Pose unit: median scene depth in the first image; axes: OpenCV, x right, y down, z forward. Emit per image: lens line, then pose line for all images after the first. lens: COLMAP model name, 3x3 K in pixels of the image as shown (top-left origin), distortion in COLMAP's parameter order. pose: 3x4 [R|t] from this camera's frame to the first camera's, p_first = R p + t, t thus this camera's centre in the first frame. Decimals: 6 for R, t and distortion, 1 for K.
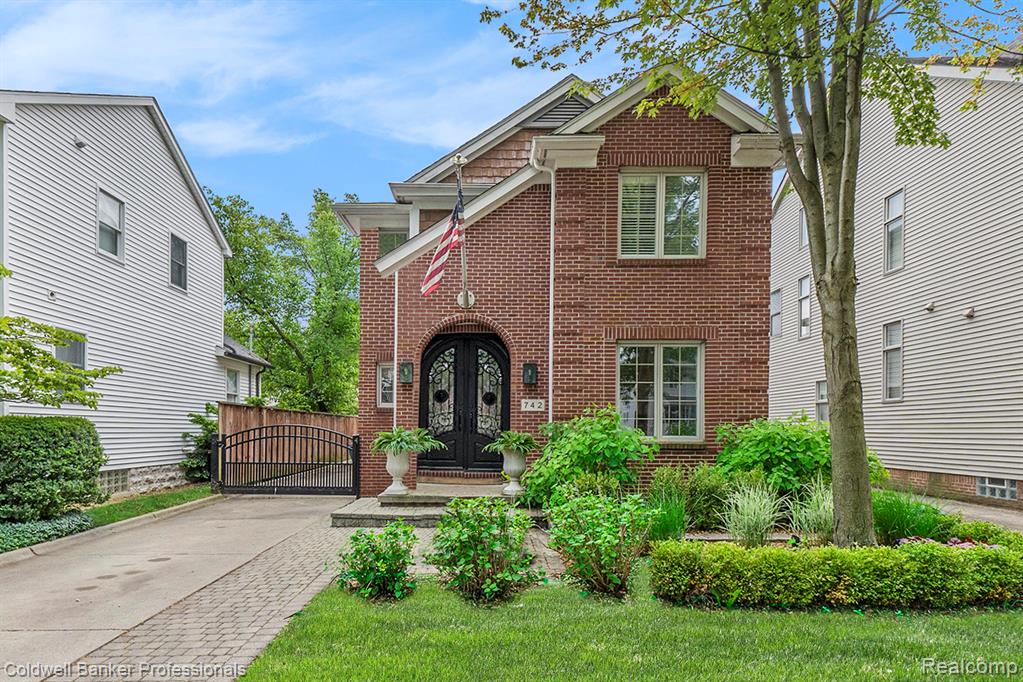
lens RADIAL K [[568.6, 0, 511.7], [0, 568.6, 397.2], [0, 0, 1]] dist [0.000738, 0.000326]
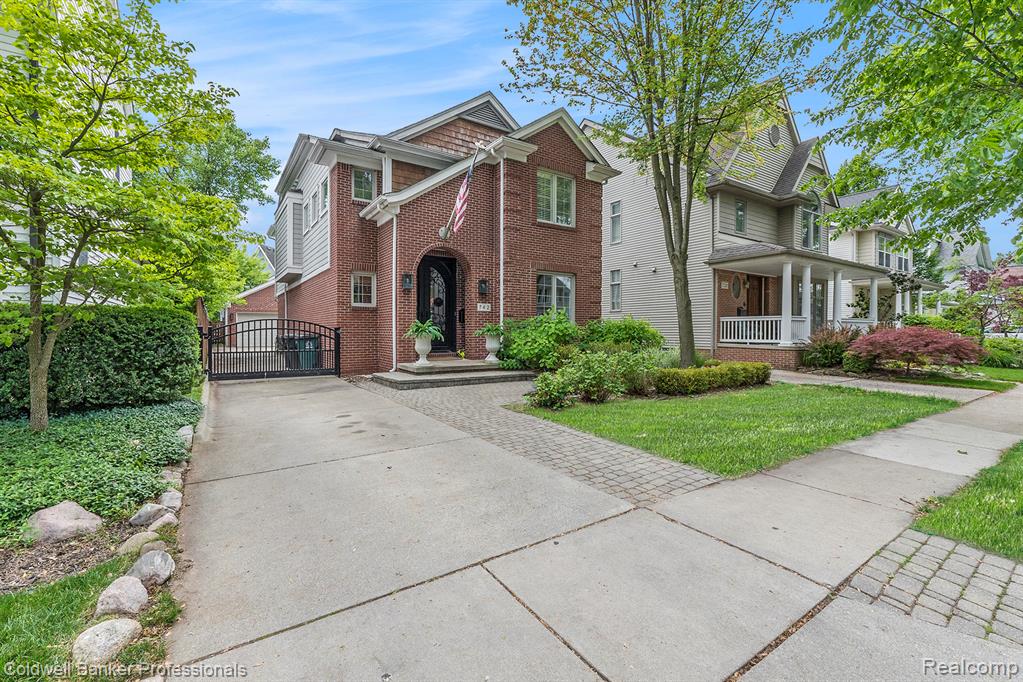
lens RADIAL K [[437.6, 0, 509.1], [0, 437.6, 325.9], [0, 0, 1]] dist [-0.000302, 0.000062]
pose [[0.815989, 0.003082, 0.578059, -0.617224], [-0.029089, 0.998938, 0.035736, 0.020458], [-0.577335, -0.045976, 0.815212, -0.018961]]
